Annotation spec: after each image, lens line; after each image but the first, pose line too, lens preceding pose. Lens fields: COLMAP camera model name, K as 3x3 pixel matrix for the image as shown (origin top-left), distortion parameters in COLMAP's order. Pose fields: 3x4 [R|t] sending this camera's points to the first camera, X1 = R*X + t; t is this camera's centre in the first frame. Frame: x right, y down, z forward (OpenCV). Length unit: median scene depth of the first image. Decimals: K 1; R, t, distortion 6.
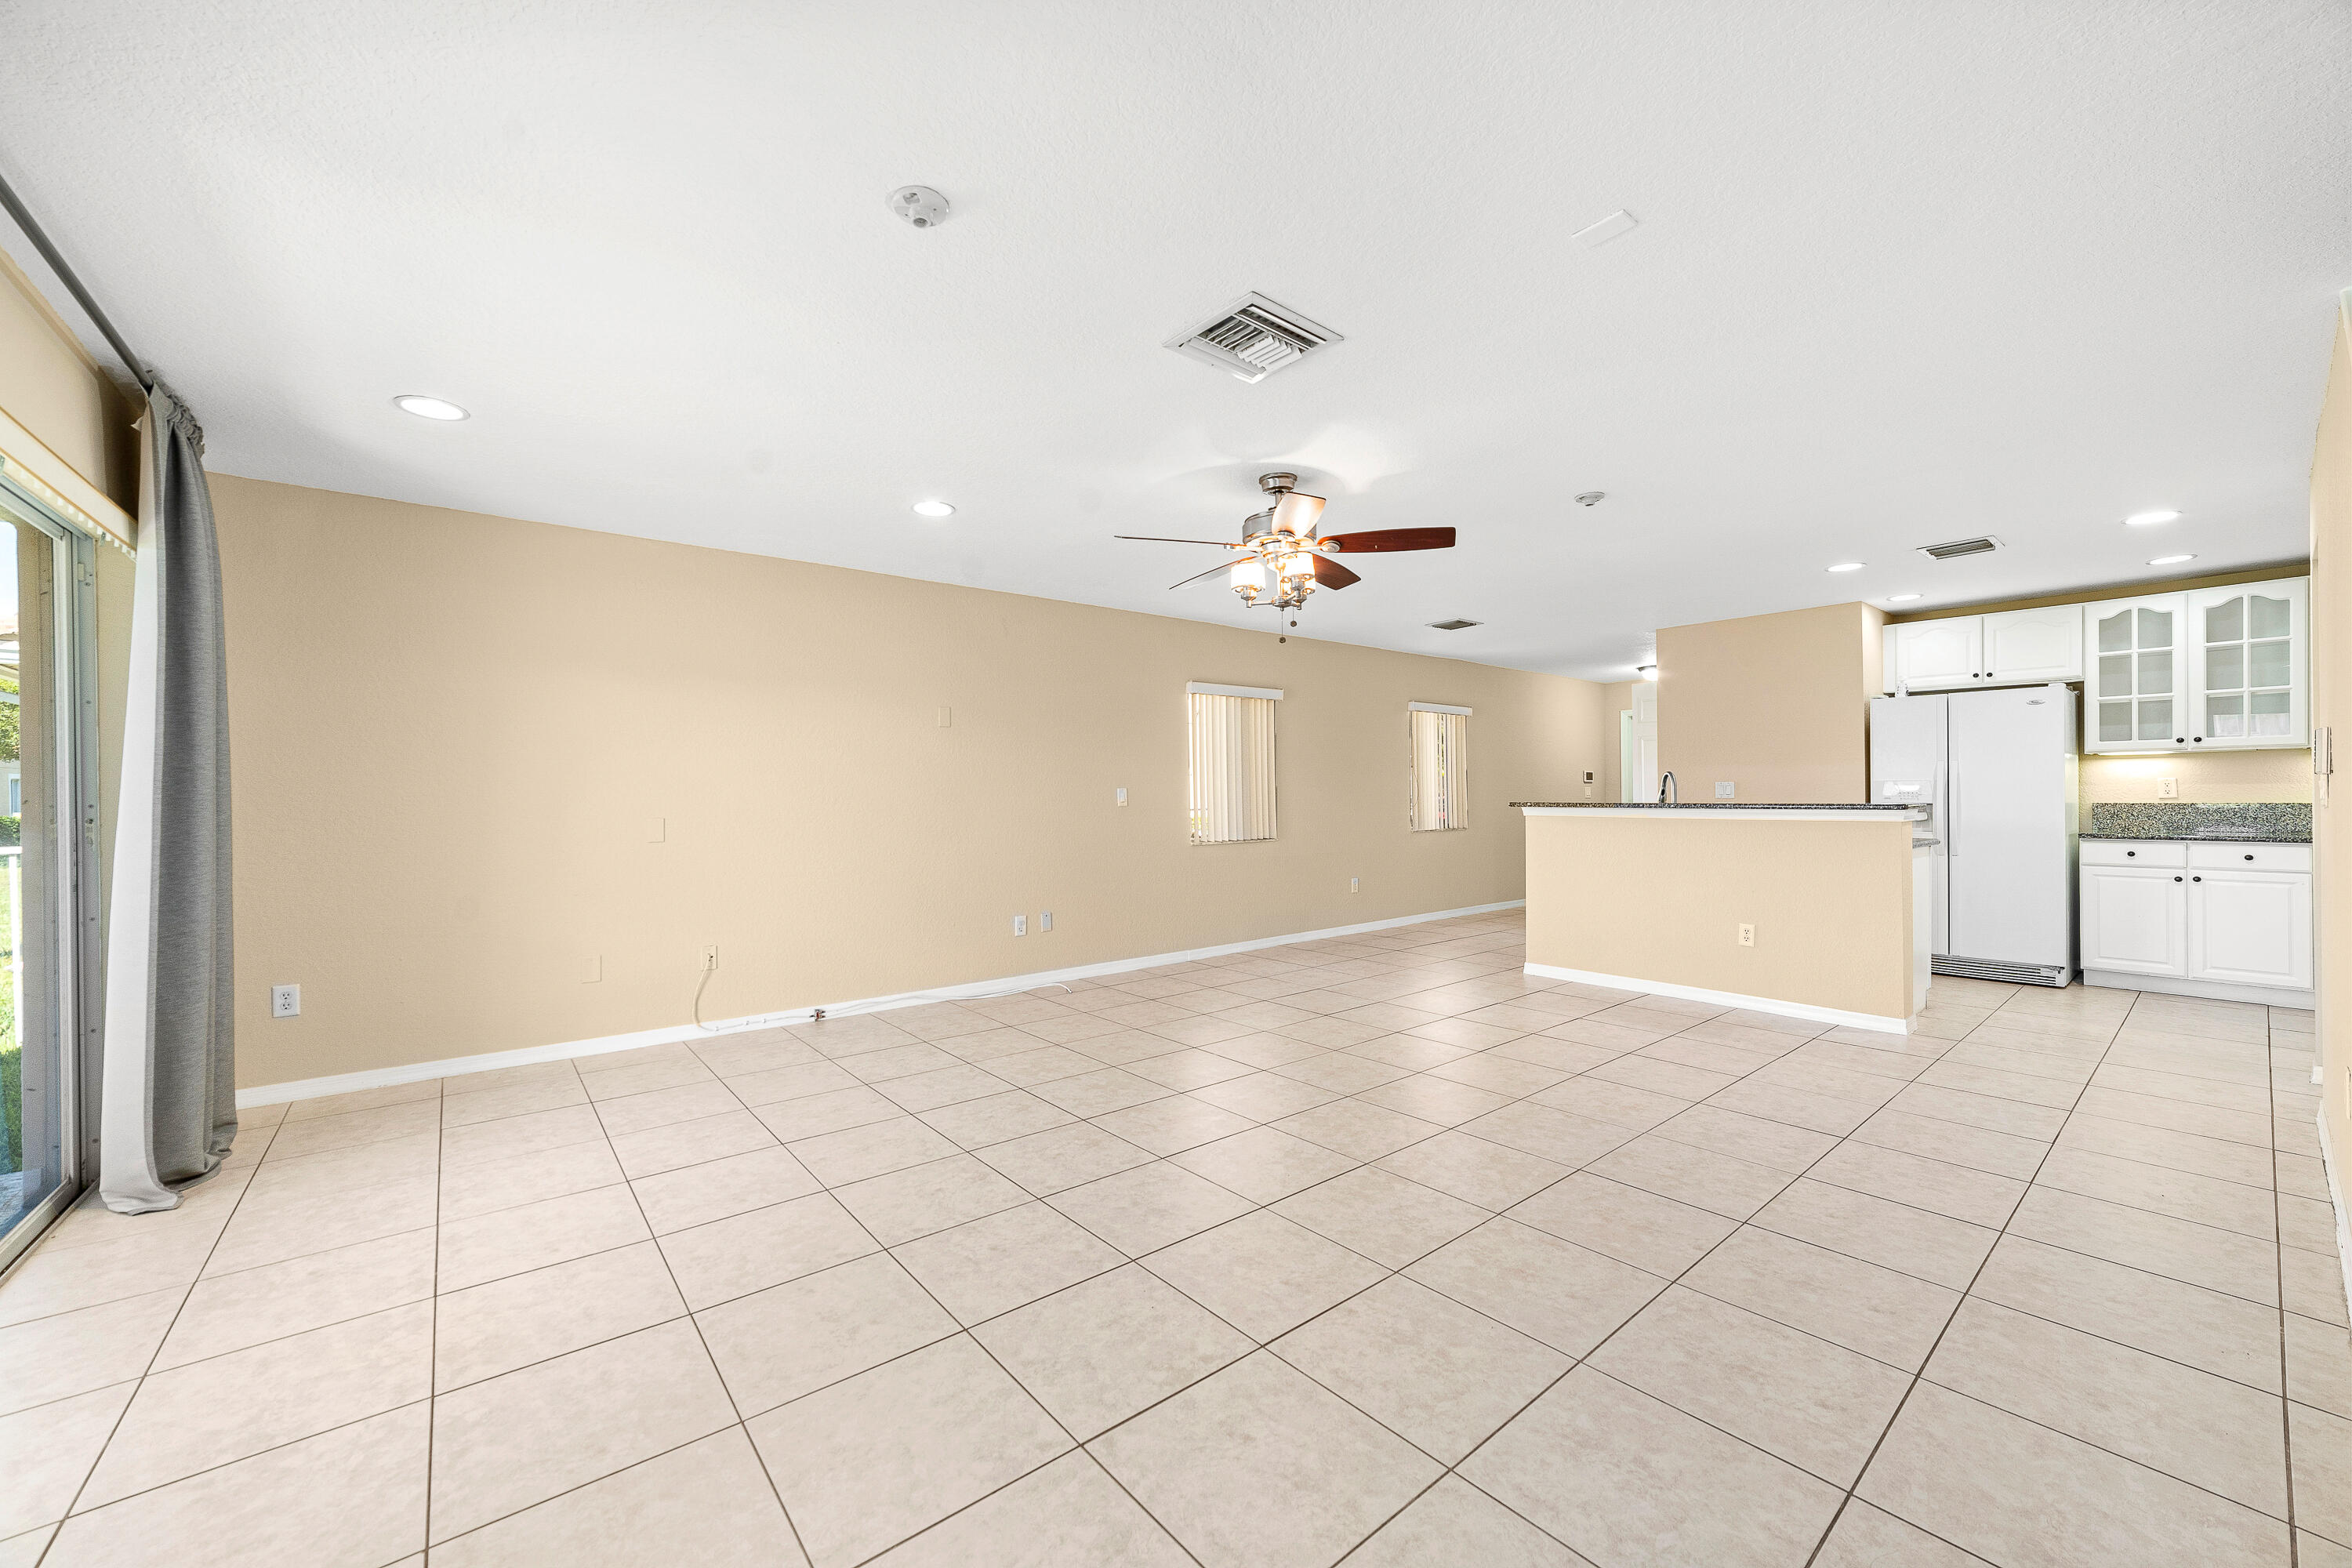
lens RADIAL K [[900.2, 0, 1168.3], [0, 900.2, 795.5], [0, 0, 1]] dist [-0.022142, 0.007189]
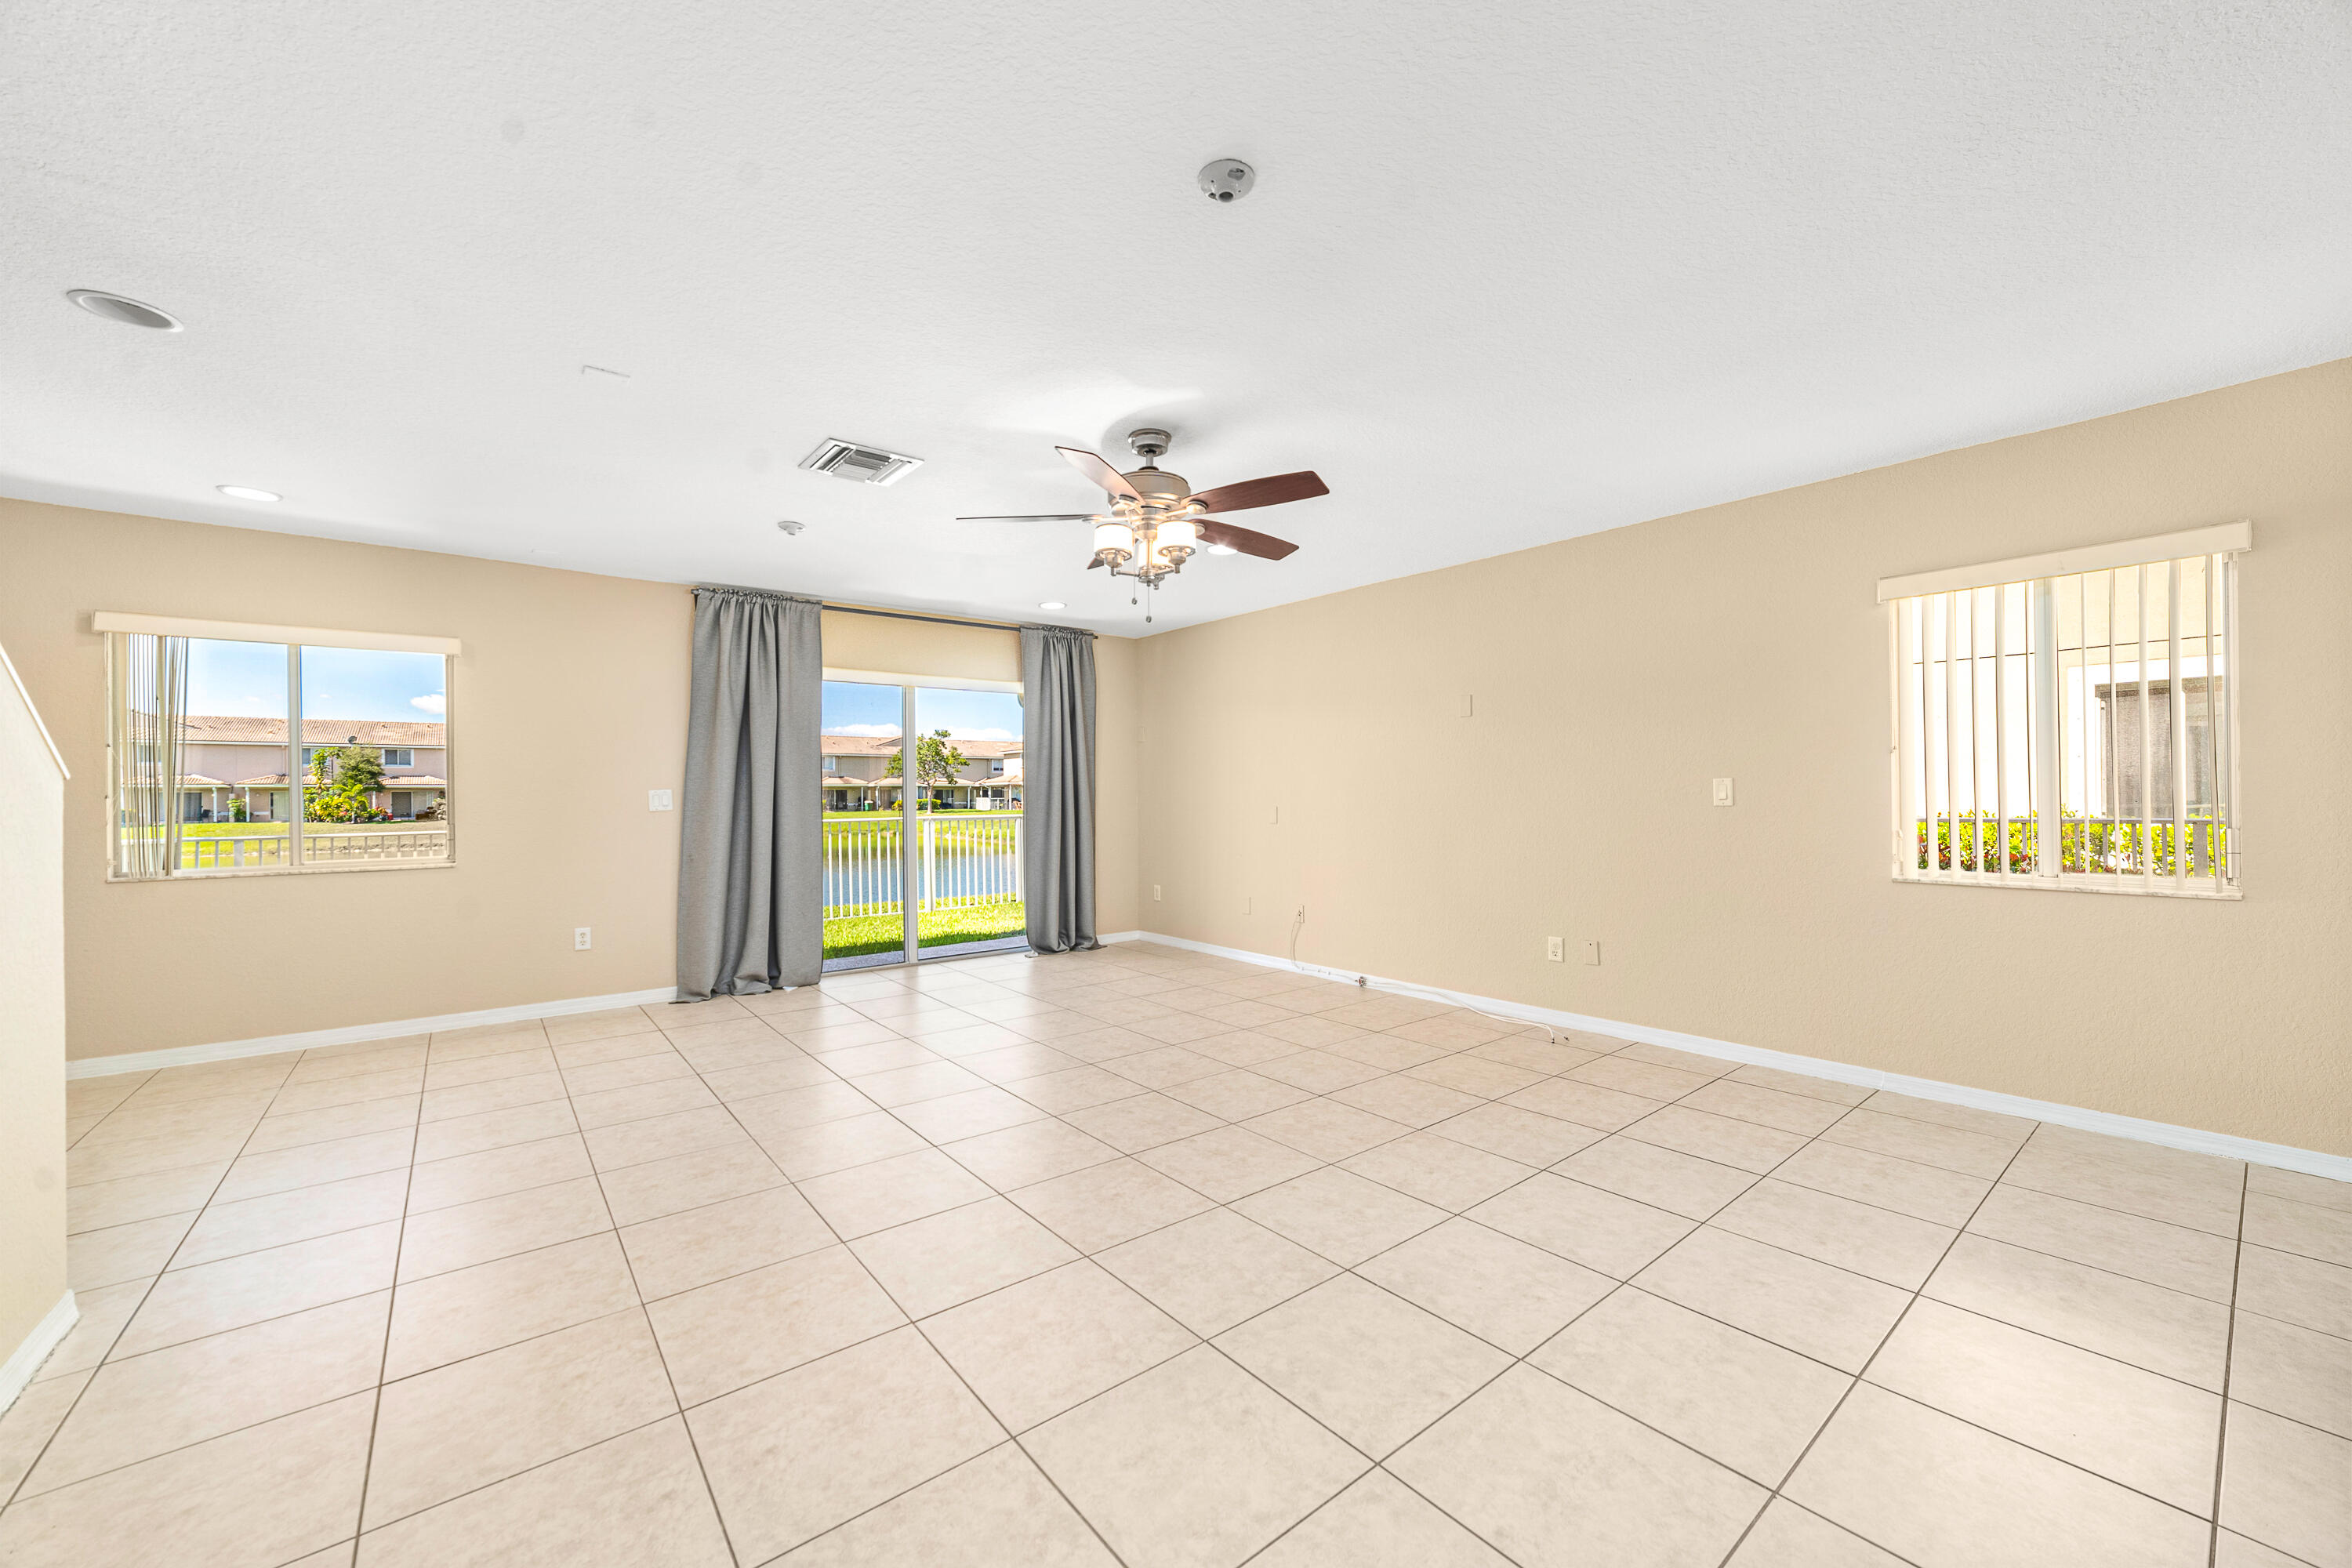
lens RADIAL K [[900.2, 0, 1168.2], [0, 900.2, 801.0], [0, 0, 1]] dist [-0.022142, 0.007189]
pose [[-0.015005, 0.017273, -0.999738, 0.757161], [0.007858, 0.999822, 0.017157, -0.005340], [0.999857, -0.007599, -0.015138, 0.781196]]
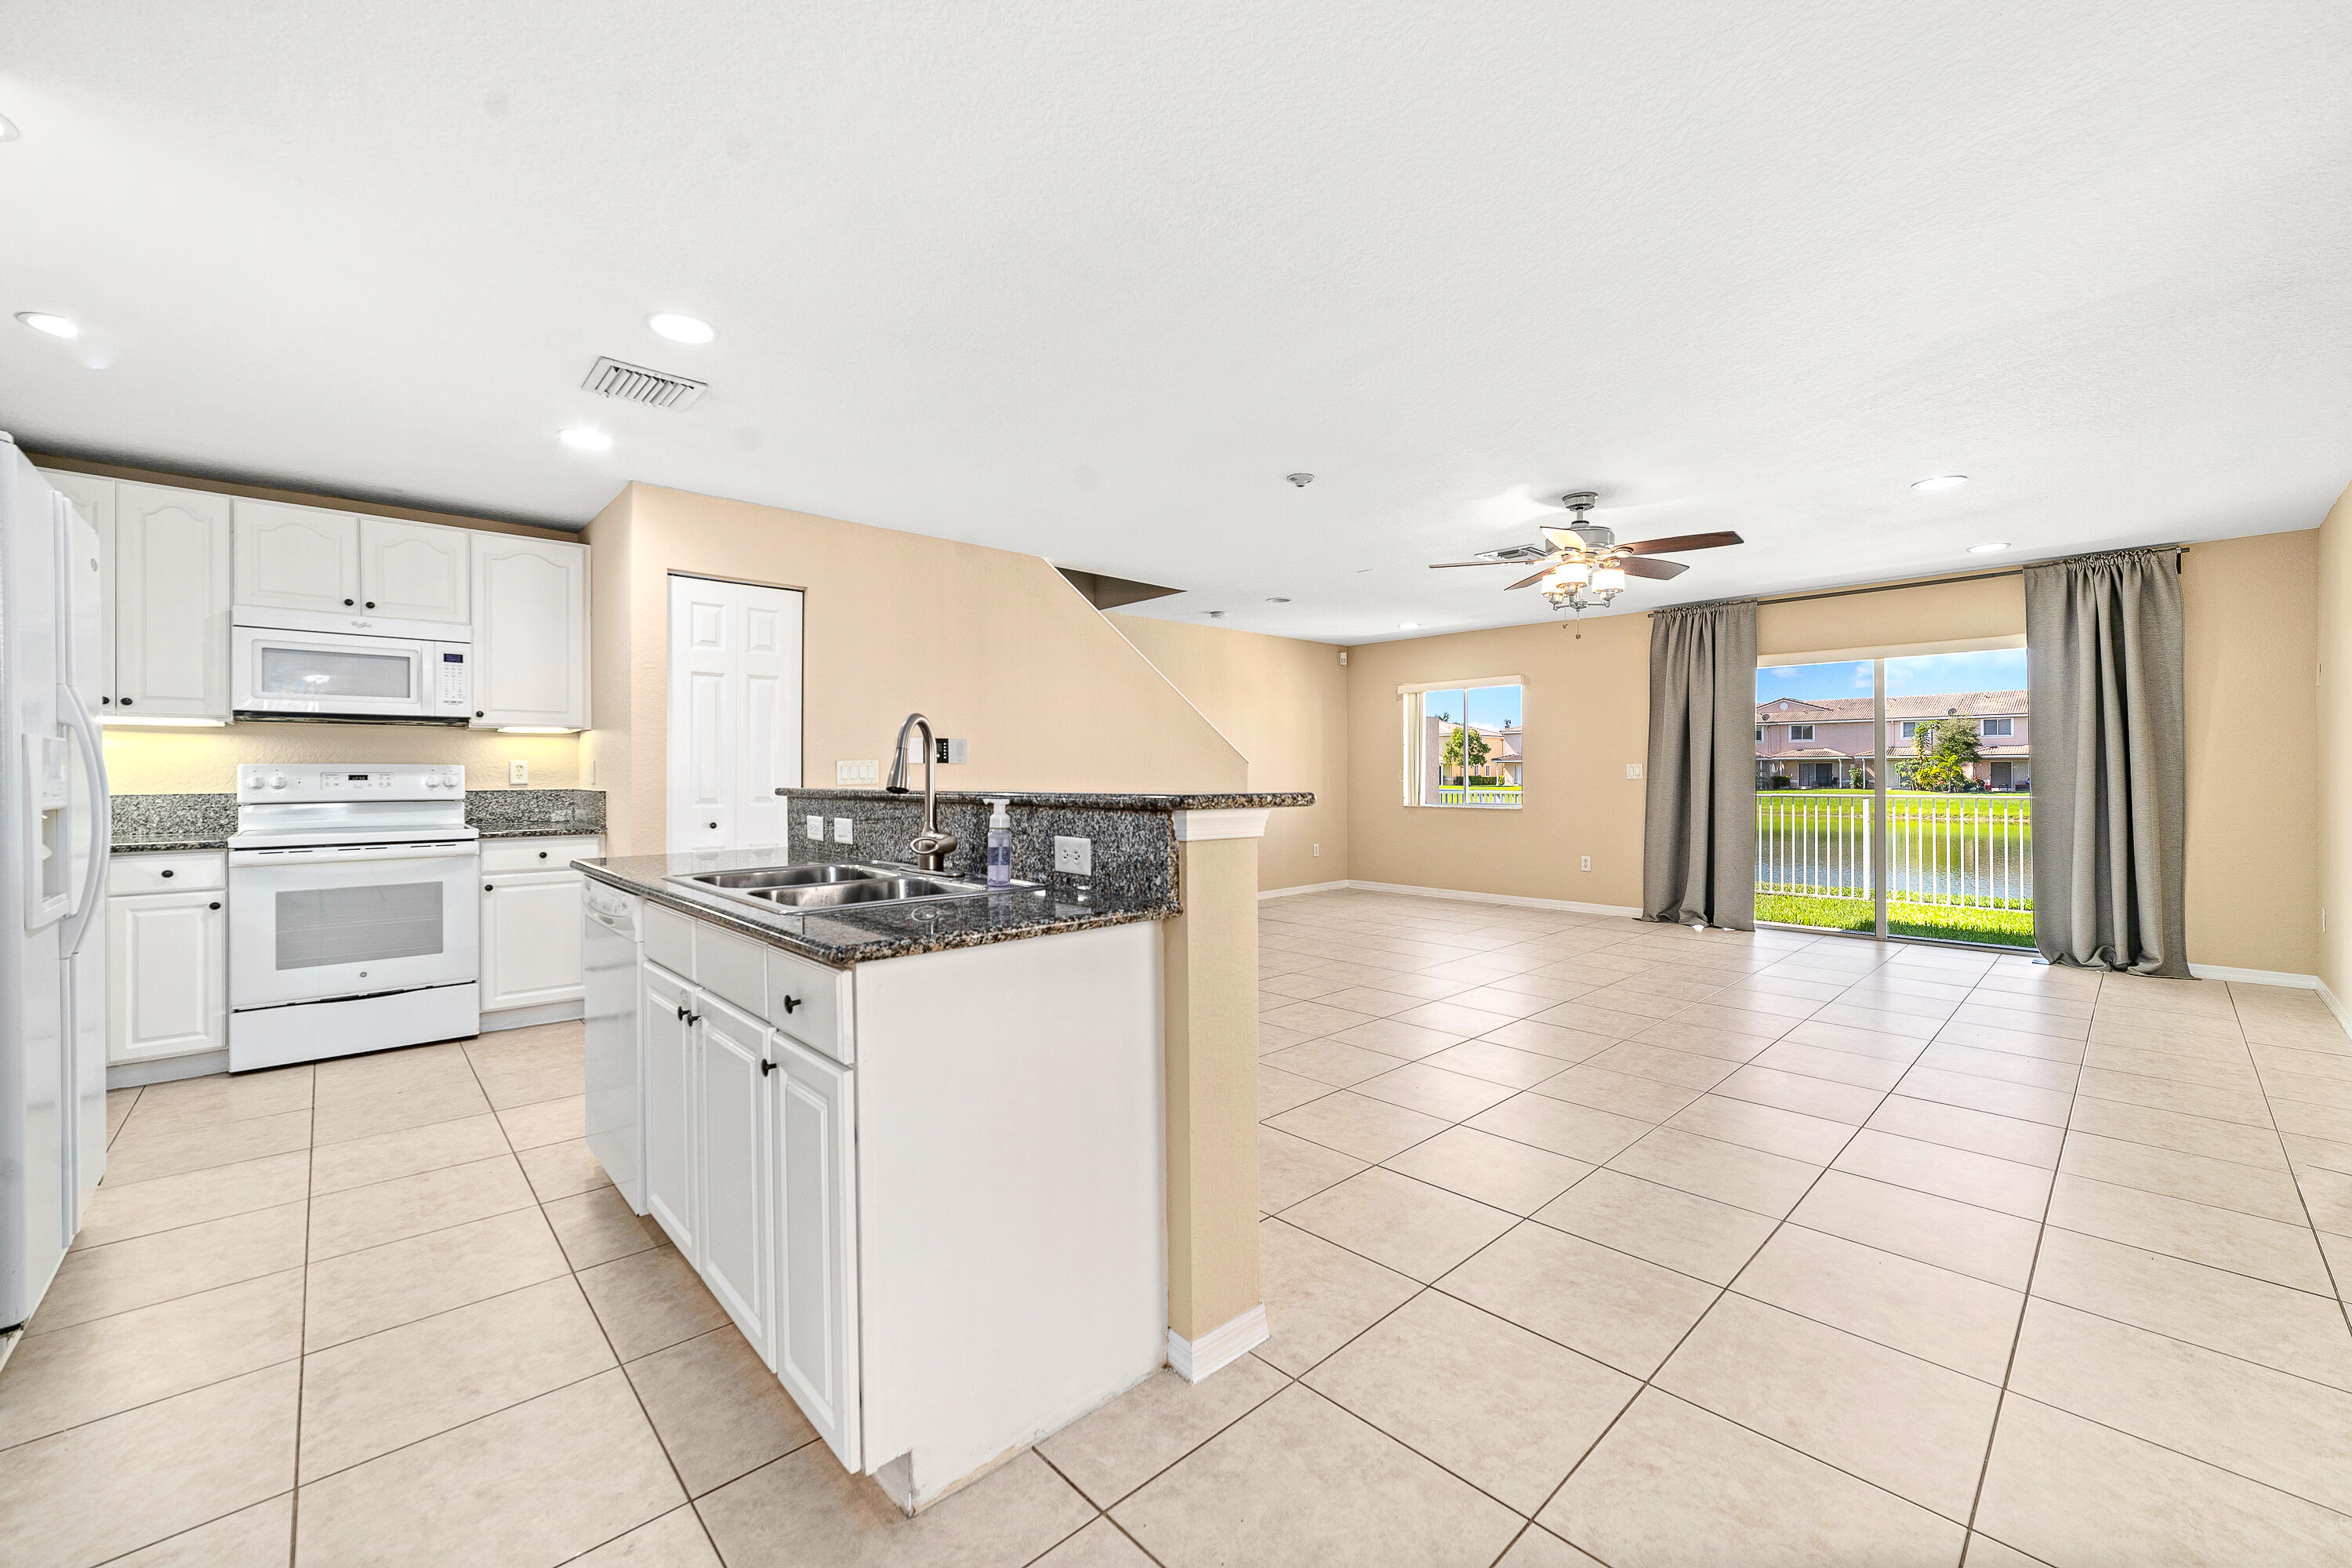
lens RADIAL K [[900.2, 0, 1172.1], [0, 900.2, 771.4], [0, 0, 1]] dist [-0.022142, 0.007189]
pose [[-0.998371, 0.011778, -0.055833, 0.540851], [0.011829, 0.999930, -0.000578, -0.000156], [0.055822, -0.001238, -0.998440, 1.598402]]
